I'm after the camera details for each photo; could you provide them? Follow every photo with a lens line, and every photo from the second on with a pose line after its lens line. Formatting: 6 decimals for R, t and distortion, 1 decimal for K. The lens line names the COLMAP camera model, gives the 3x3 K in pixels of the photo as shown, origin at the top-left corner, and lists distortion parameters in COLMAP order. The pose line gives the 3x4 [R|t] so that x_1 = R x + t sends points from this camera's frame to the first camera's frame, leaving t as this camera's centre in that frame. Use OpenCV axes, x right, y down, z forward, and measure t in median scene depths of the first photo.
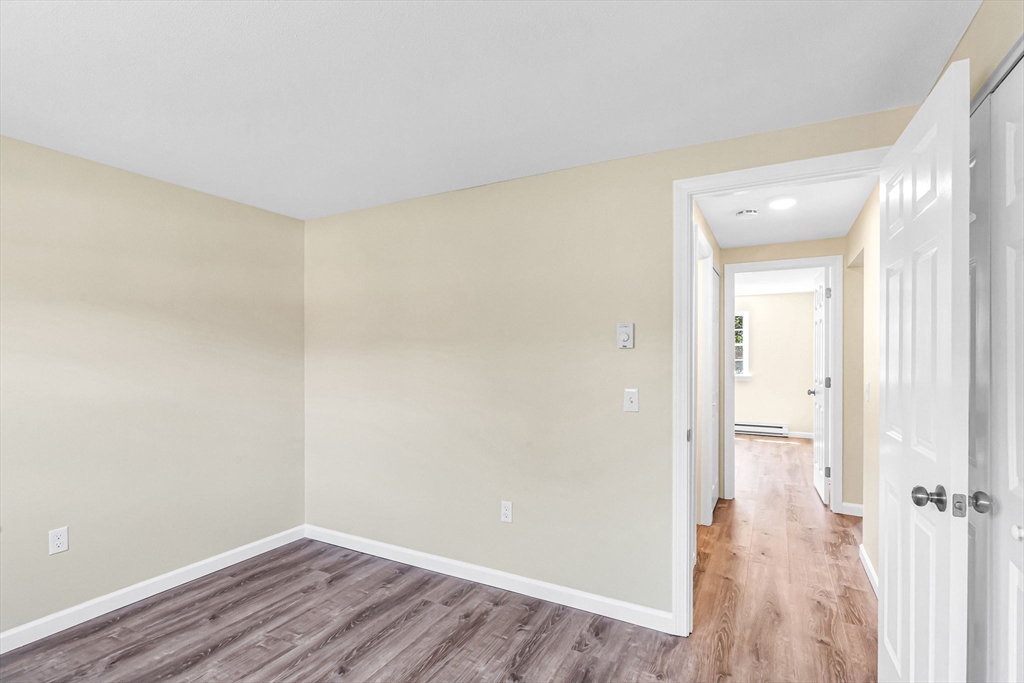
lens RADIAL K [[502.5, 0, 512.9], [0, 502.5, 351.8], [0, 0, 1]] dist [0.003356, 0.000762]
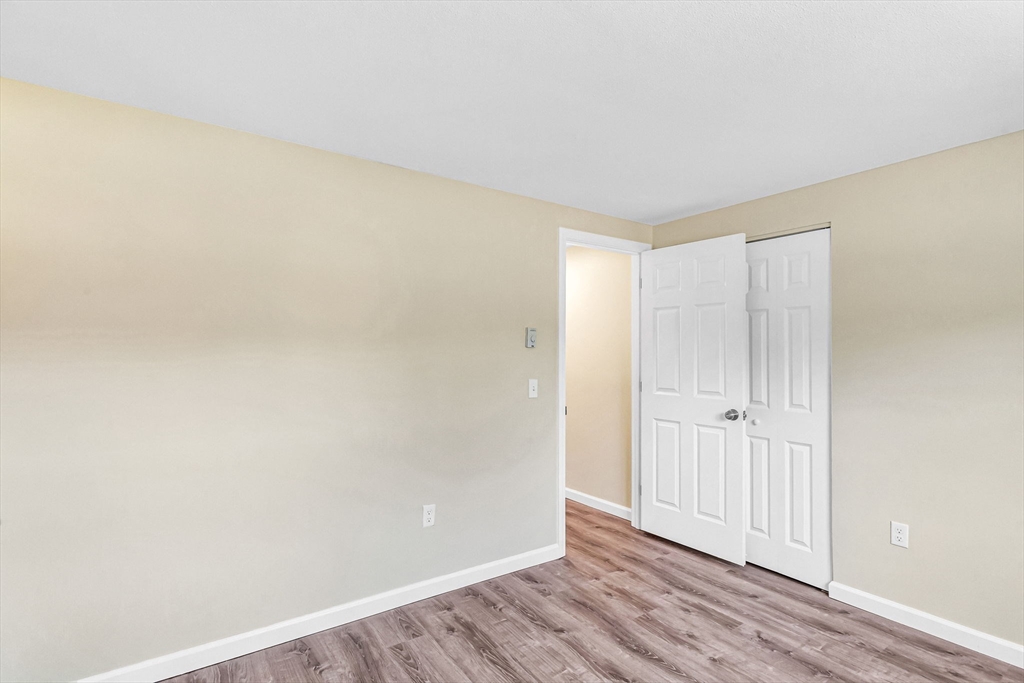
lens RADIAL K [[502.5, 0, 510.8], [0, 502.5, 343.9], [0, 0, 1]] dist [0.003356, 0.000762]
pose [[0.432277, 0.013254, 0.901643, -0.942912], [-0.012333, 0.999885, -0.008786, -0.005079], [-0.901656, -0.007322, 0.432391, 0.515311]]
